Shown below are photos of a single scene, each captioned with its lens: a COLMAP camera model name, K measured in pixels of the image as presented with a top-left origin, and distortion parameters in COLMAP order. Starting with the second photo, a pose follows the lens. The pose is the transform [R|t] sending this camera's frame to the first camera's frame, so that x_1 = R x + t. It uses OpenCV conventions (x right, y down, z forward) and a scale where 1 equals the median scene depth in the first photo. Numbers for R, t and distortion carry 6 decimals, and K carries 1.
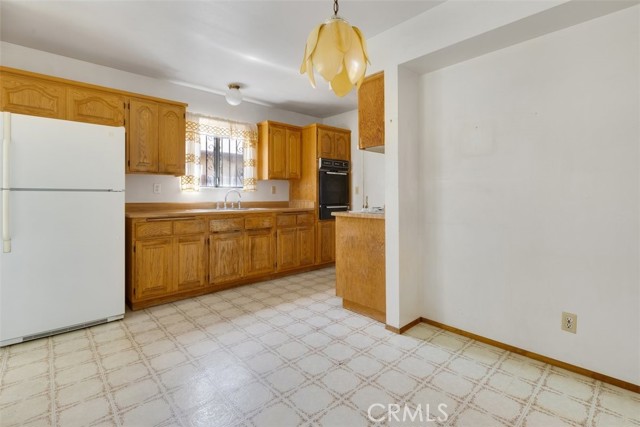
lens RADIAL K [[287.0, 0, 313.9], [0, 287.0, 194.1], [0, 0, 1]] dist [-0.001823, 0.001883]
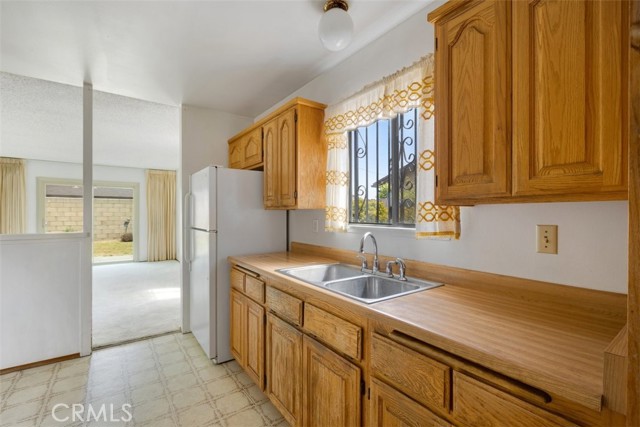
lens RADIAL K [[287.0, 0, 319.8], [0, 287.0, 214.0], [0, 0, 1]] dist [-0.001823, 0.001883]
pose [[-0.112814, 0.004237, -0.993607, 0.199597], [0.008513, 0.999958, 0.003298, -0.056763], [0.993580, -0.008086, -0.112846, 1.160078]]
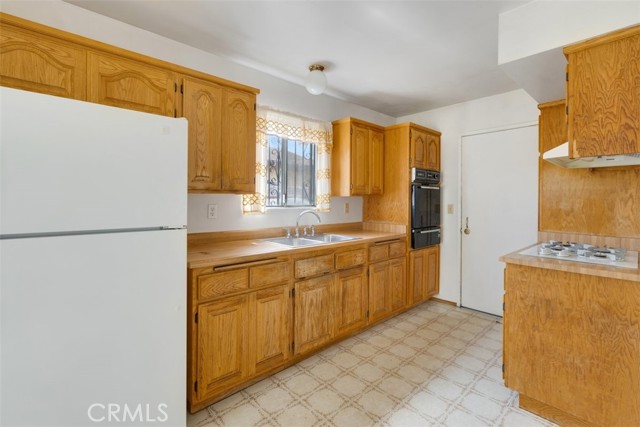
lens RADIAL K [[287.0, 0, 320.3], [0, 287.0, 200.6], [0, 0, 1]] dist [-0.001823, 0.001883]
pose [[0.999970, 0.006947, 0.003442, -0.304214], [-0.006970, 0.999954, 0.006646, -0.056470], [-0.003396, -0.006670, 0.999972, 0.321927]]
